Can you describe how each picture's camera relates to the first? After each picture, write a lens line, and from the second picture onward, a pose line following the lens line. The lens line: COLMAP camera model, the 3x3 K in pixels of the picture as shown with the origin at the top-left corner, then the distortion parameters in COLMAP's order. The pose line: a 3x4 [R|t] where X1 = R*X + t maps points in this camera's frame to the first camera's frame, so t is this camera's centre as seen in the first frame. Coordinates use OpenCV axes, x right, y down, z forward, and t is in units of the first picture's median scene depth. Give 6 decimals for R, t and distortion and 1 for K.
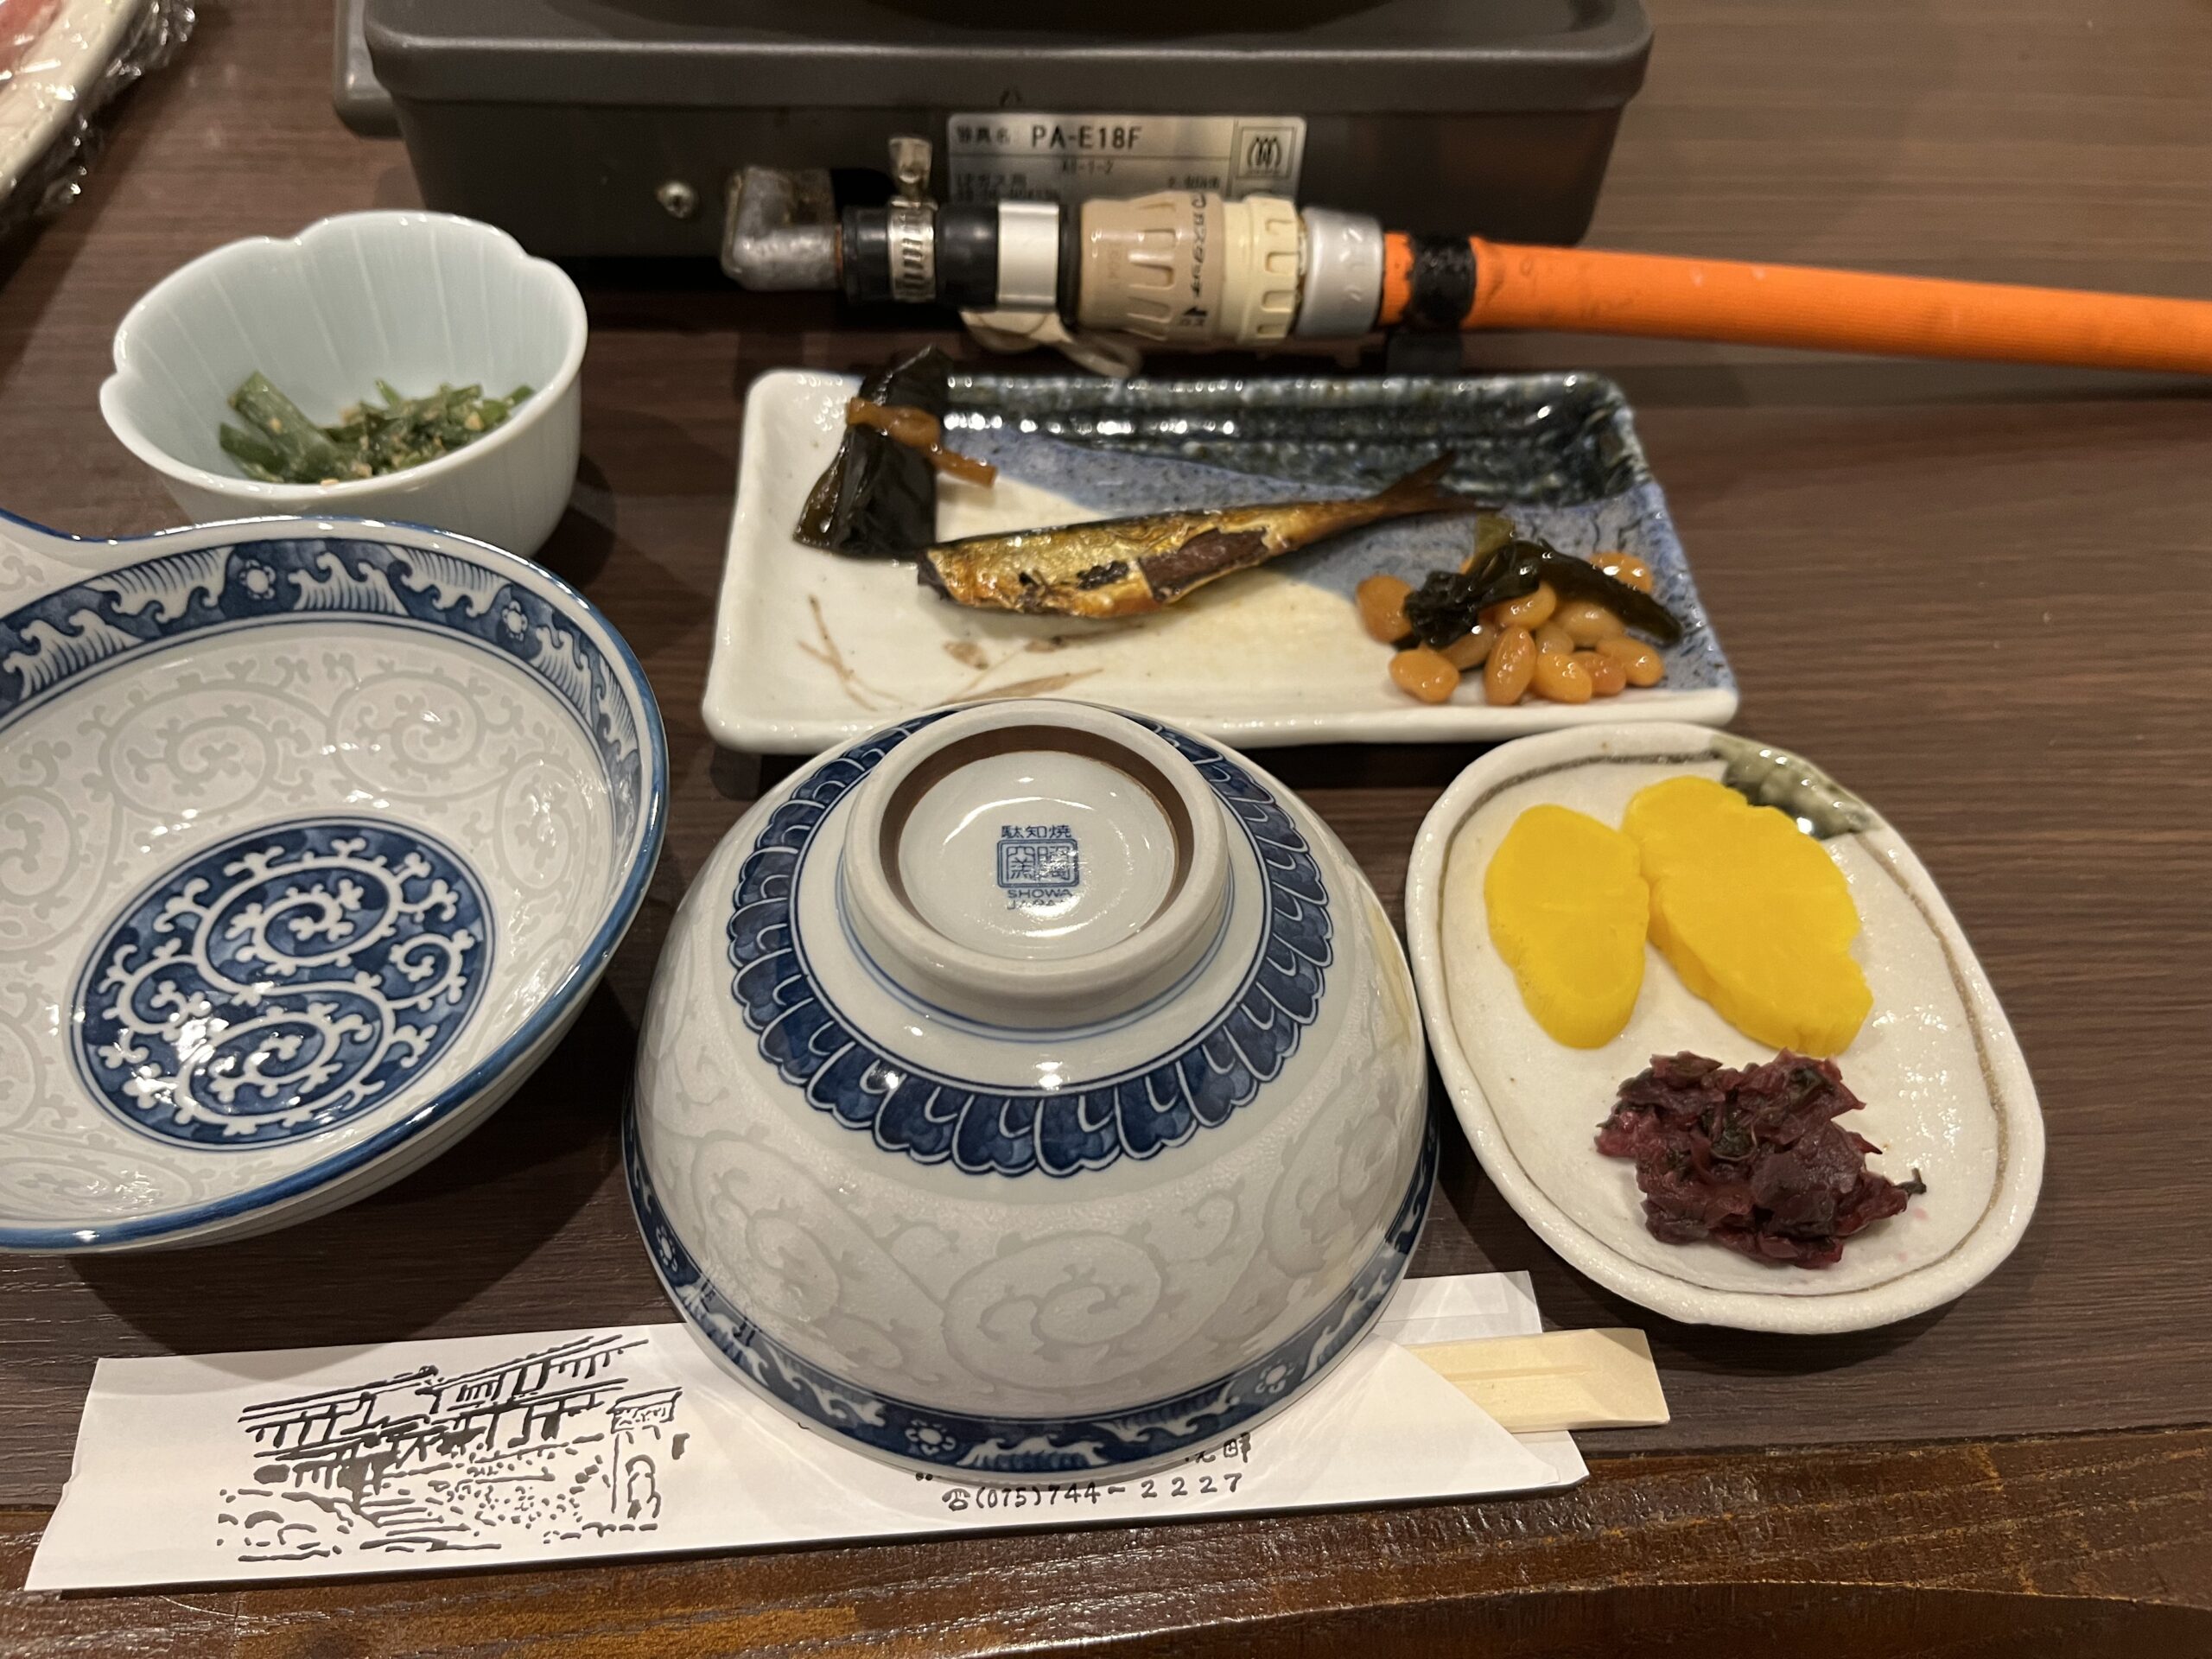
lens RADIAL K [[1765.6, 0, 1106.0], [0, 1765.6, 829.5], [0, 0, 1]] dist [0.004886, 0.003416]
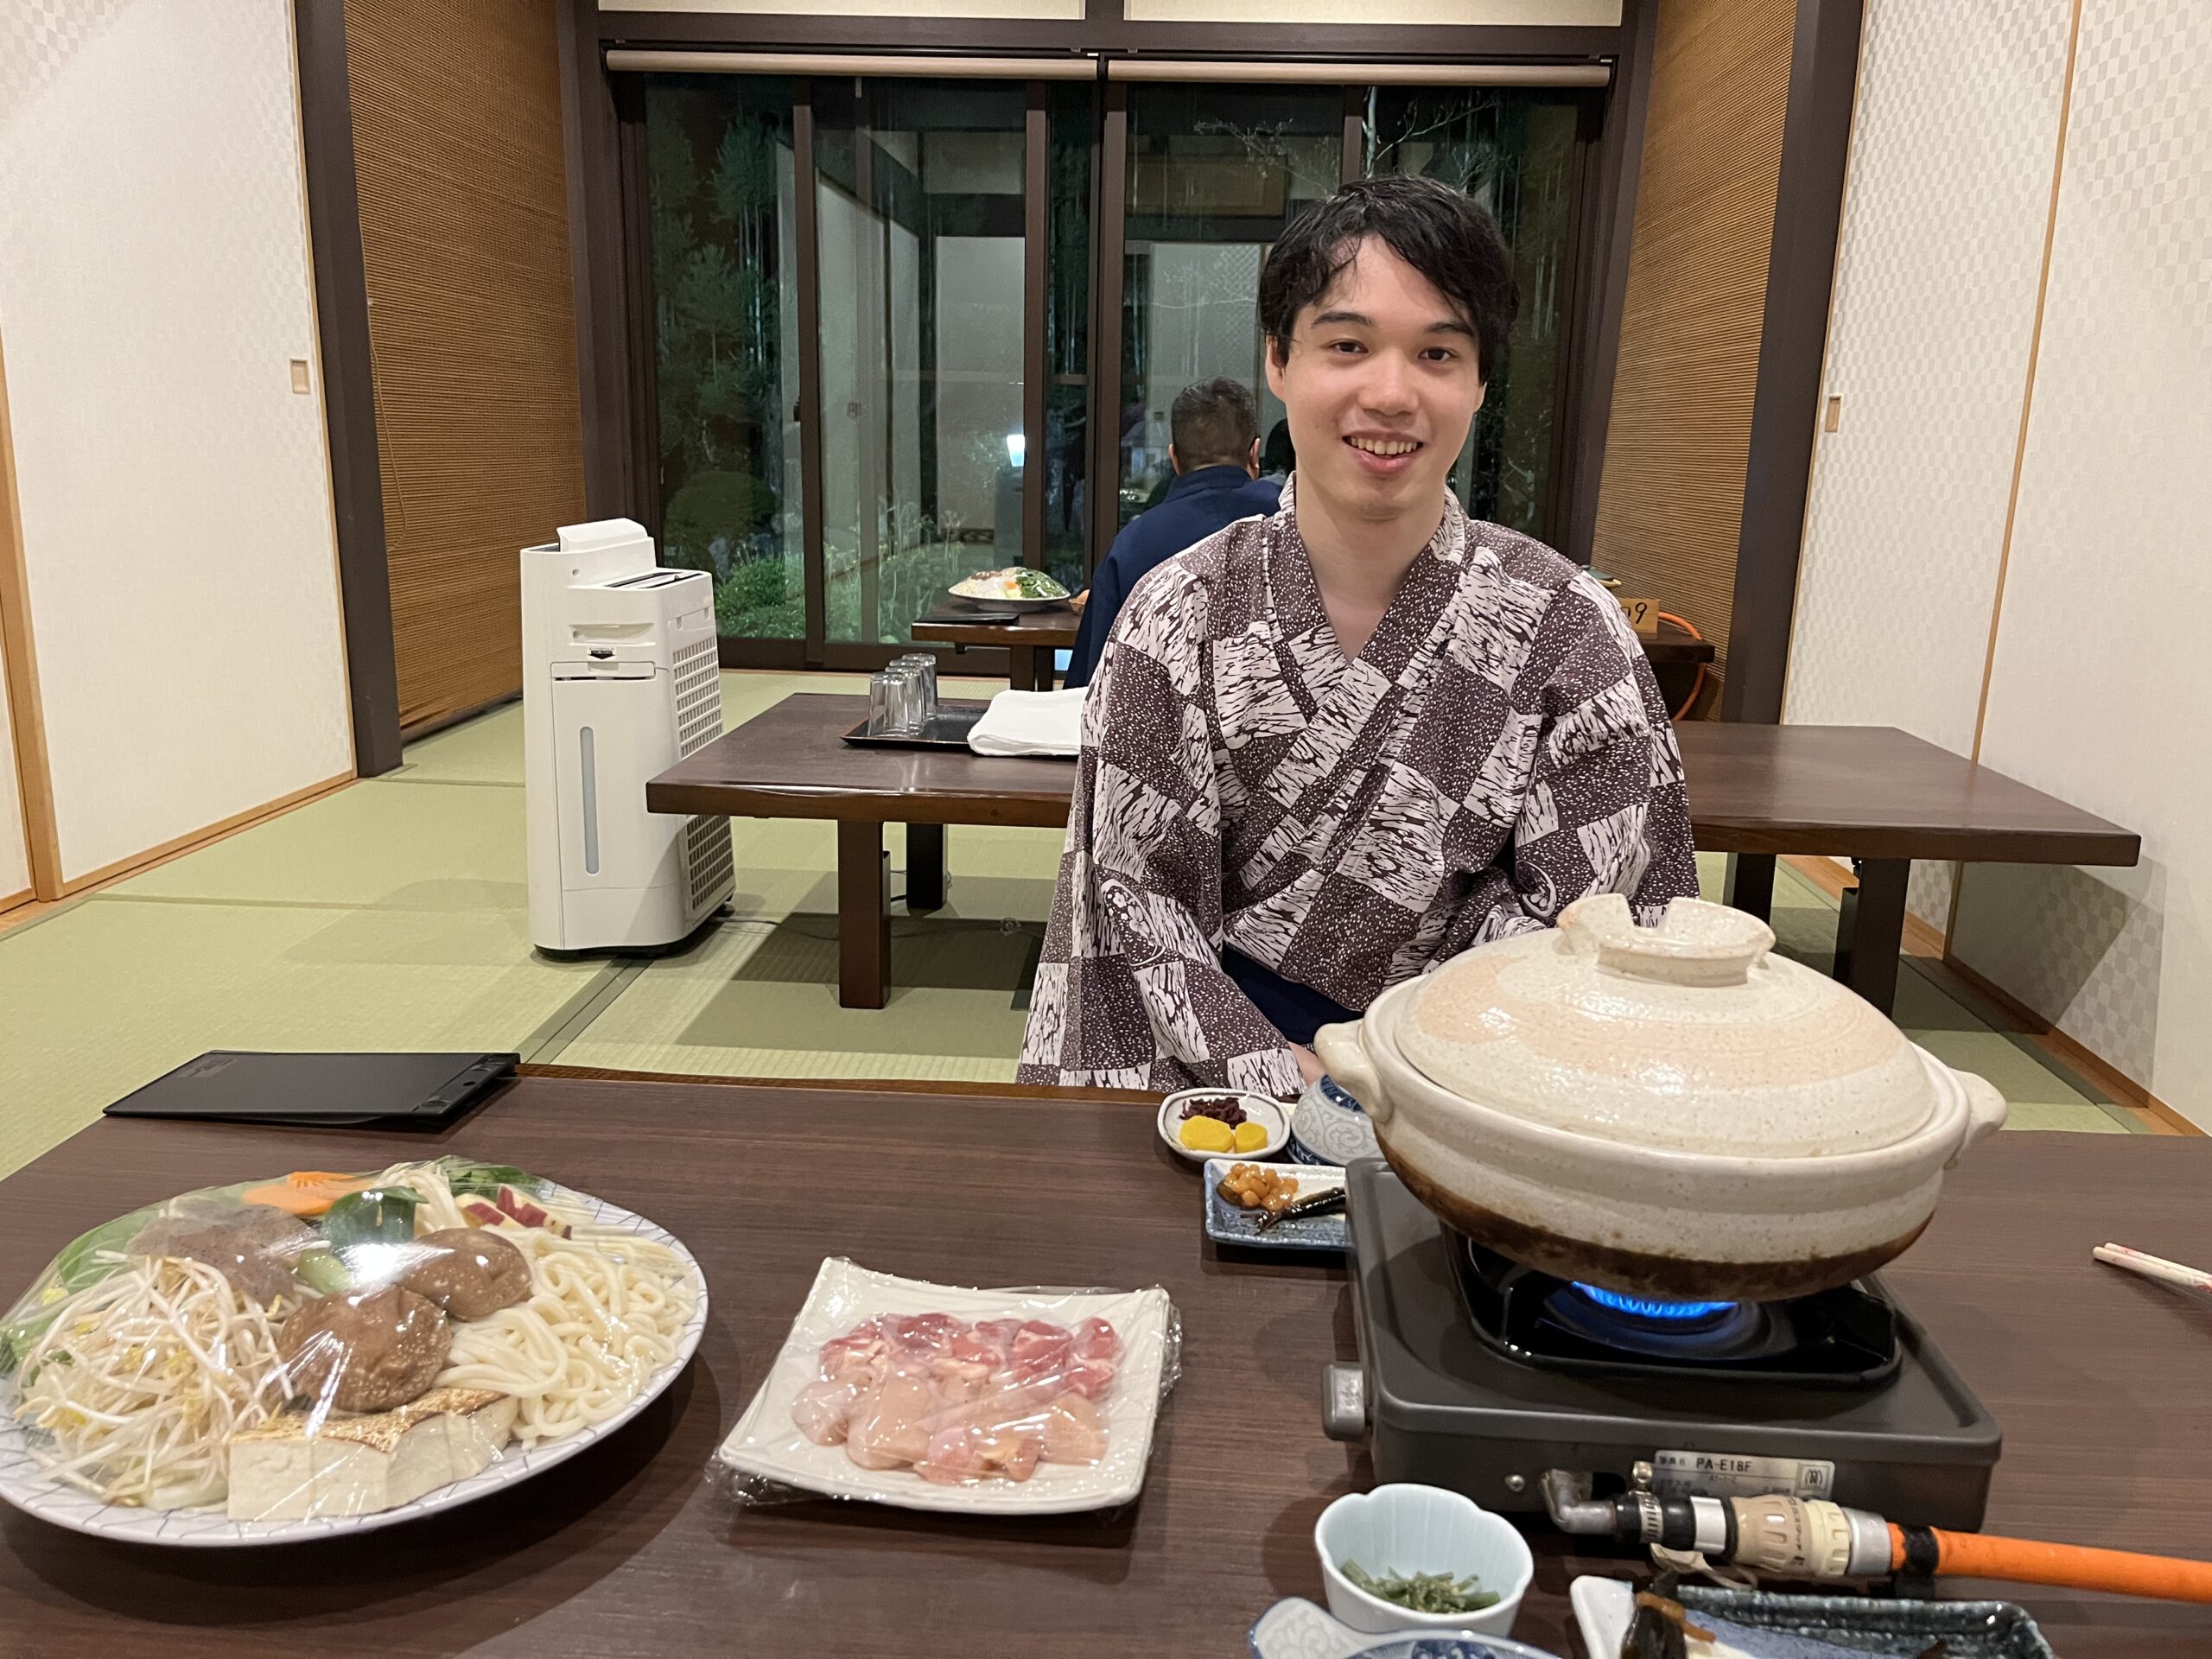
lens RADIAL K [[1663.2, 0, 1133.1], [0, 1663.2, 807.1], [0, 0, 1]] dist [0.108305, -0.153020]
pose [[0.992983, 0.007579, -0.118012, -0.474372], [-0.081249, 0.768828, -0.634273, 0.331320], [0.085924, 0.639410, 0.764049, -1.074985]]
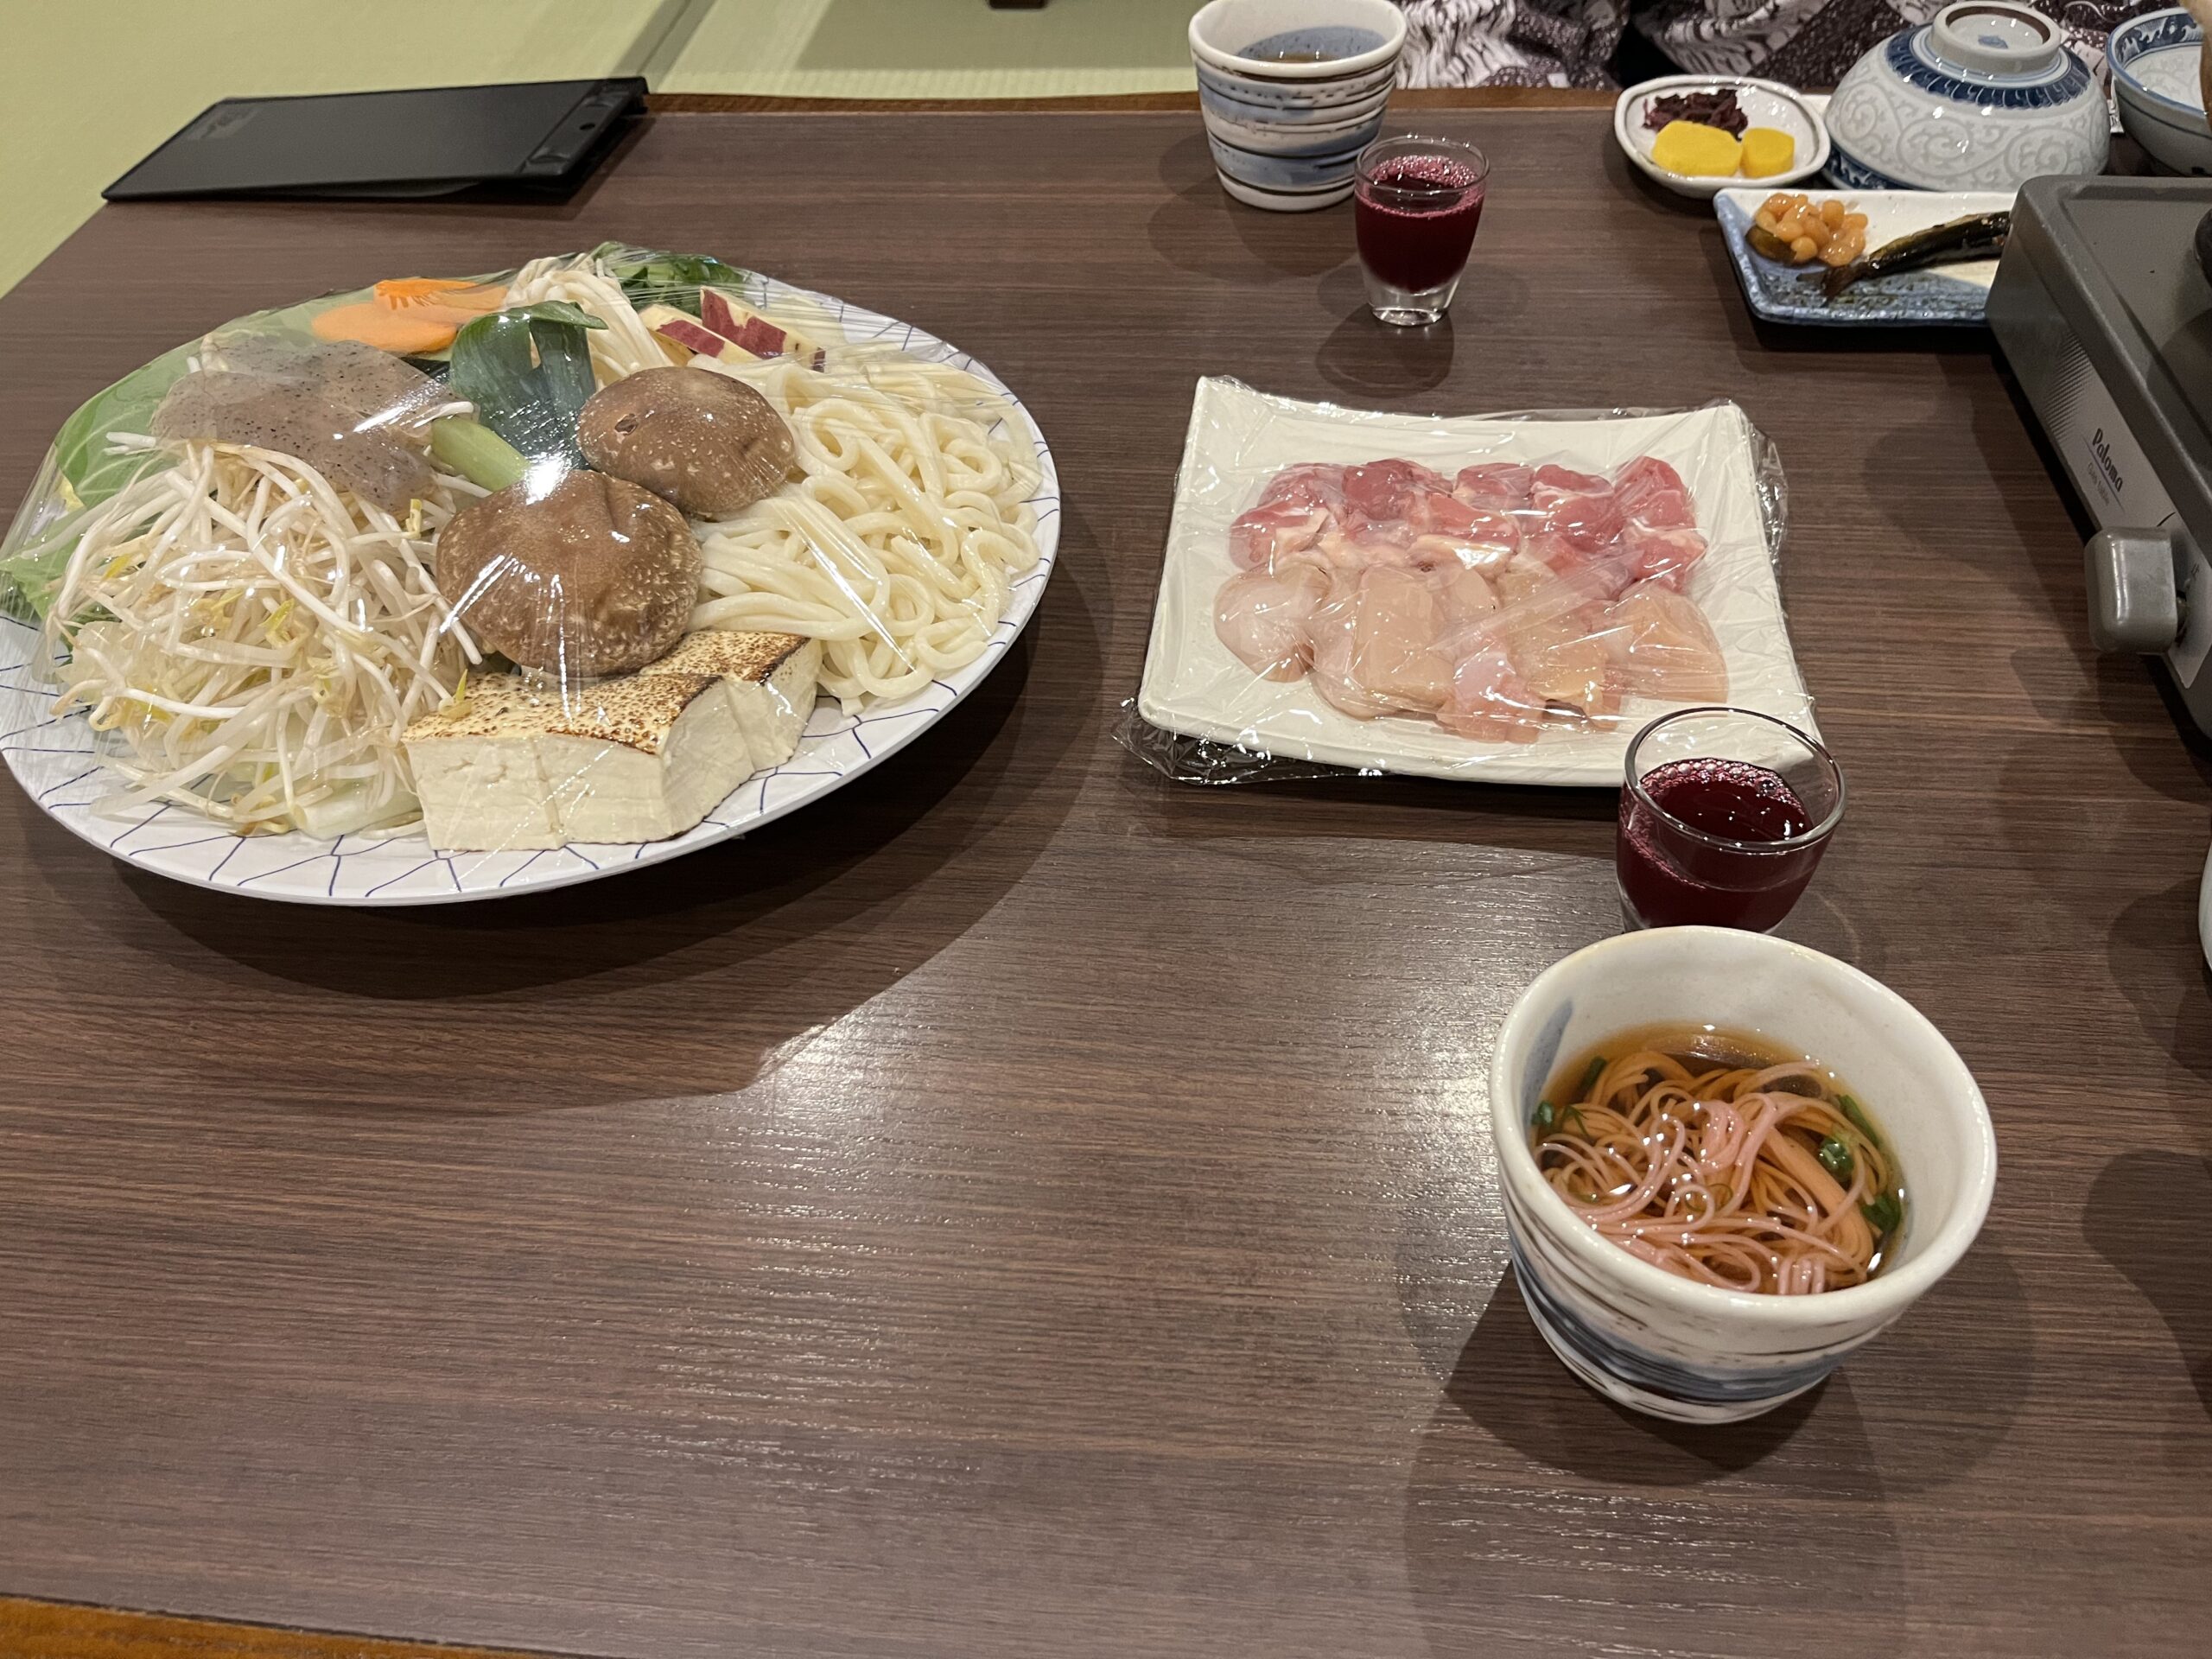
lens RADIAL K [[1765.6, 0, 1106.0], [0, 1765.6, 829.5], [0, 0, 1]] dist [0.004886, 0.003416]
pose [[0.981202, 0.049420, -0.186548, -0.975086], [-0.074441, 0.988768, -0.129603, -0.051529], [0.178048, 0.141053, 0.973860, -0.372901]]
